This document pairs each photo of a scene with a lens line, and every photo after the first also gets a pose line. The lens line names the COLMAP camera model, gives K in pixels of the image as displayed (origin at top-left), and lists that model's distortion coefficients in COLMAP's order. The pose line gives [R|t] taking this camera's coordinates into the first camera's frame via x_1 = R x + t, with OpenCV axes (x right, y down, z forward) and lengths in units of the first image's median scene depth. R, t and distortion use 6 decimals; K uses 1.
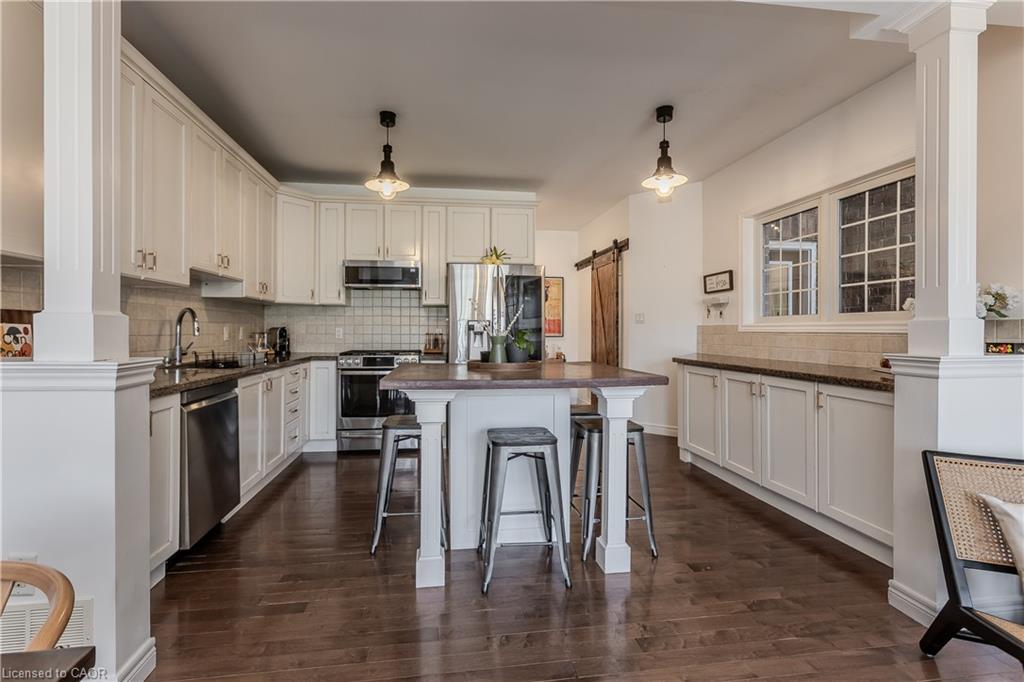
lens RADIAL K [[467.2, 0, 509.0], [0, 467.2, 333.4], [0, 0, 1]] dist [0.002629, 0.000018]
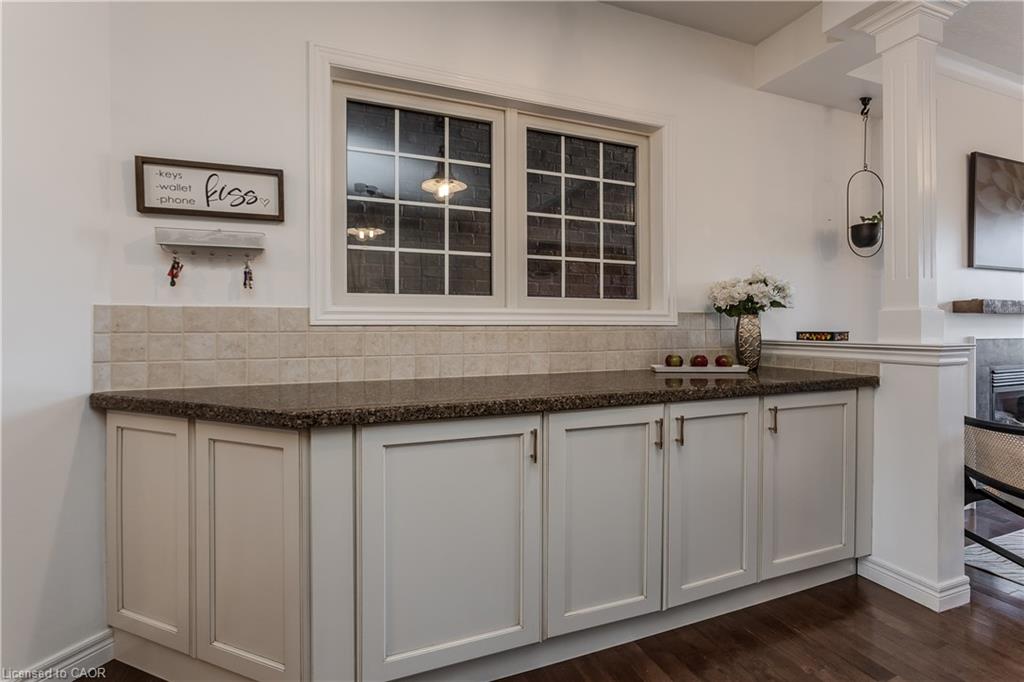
lens RADIAL K [[467.2, 0, 511.1], [0, 467.2, 331.7], [0, 0, 1]] dist [0.002629, 0.000018]
pose [[-0.215479, -0.015836, 0.976380, 0.046061], [0.007125, 0.999816, 0.017789, -0.004252], [-0.976483, 0.010789, -0.215326, 1.126781]]
